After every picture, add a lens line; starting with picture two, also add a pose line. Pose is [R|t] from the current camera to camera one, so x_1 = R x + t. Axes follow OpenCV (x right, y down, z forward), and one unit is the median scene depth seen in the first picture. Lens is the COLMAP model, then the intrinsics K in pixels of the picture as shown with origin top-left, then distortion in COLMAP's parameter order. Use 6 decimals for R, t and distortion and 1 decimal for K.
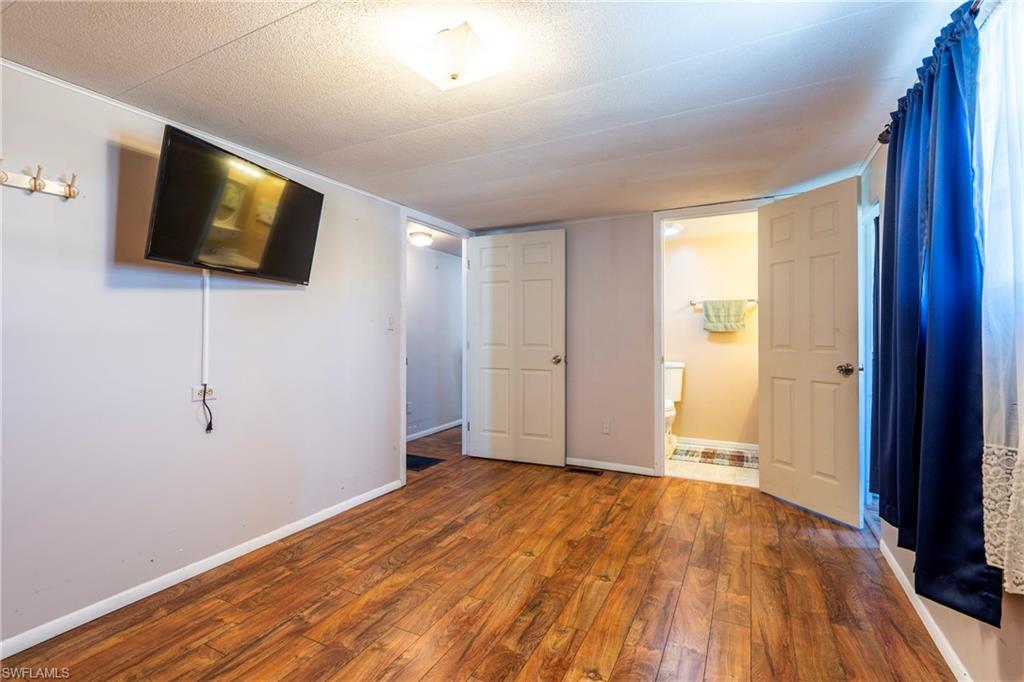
lens RADIAL K [[462.7, 0, 512.6], [0, 462.7, 338.3], [0, 0, 1]] dist [-0.002688, -0.000217]
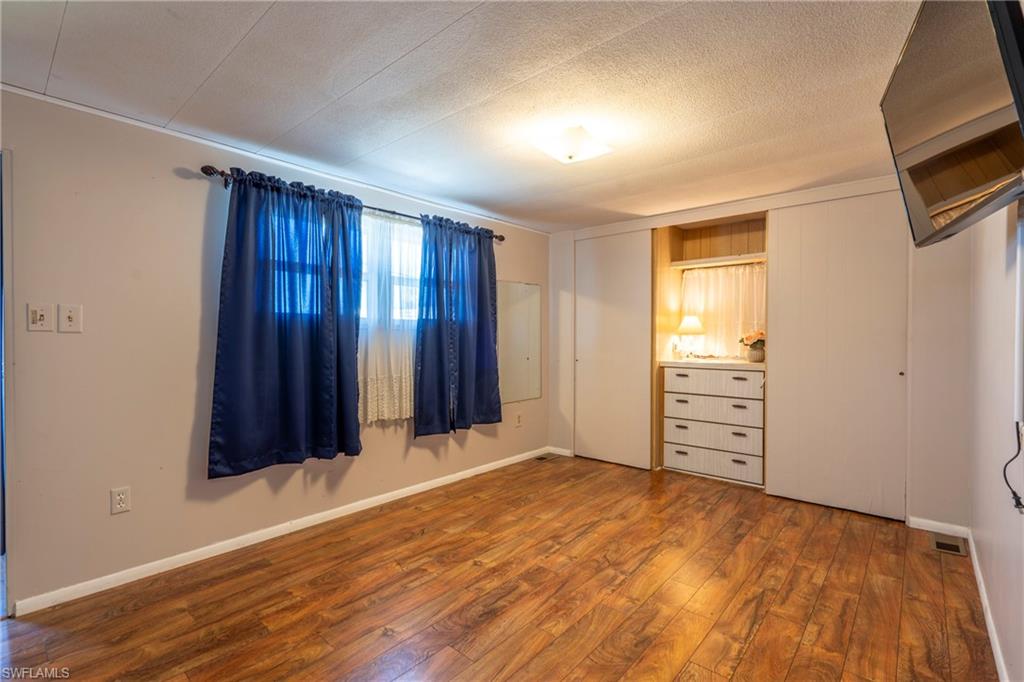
lens RADIAL K [[462.7, 0, 511.8], [0, 462.7, 341.1], [0, 0, 1]] dist [-0.002688, -0.000217]
pose [[-0.969827, 0.000471, 0.243793, -0.250103], [0.003680, 0.999912, 0.012708, -0.010598], [-0.243766, 0.013222, -0.969744, 2.019020]]
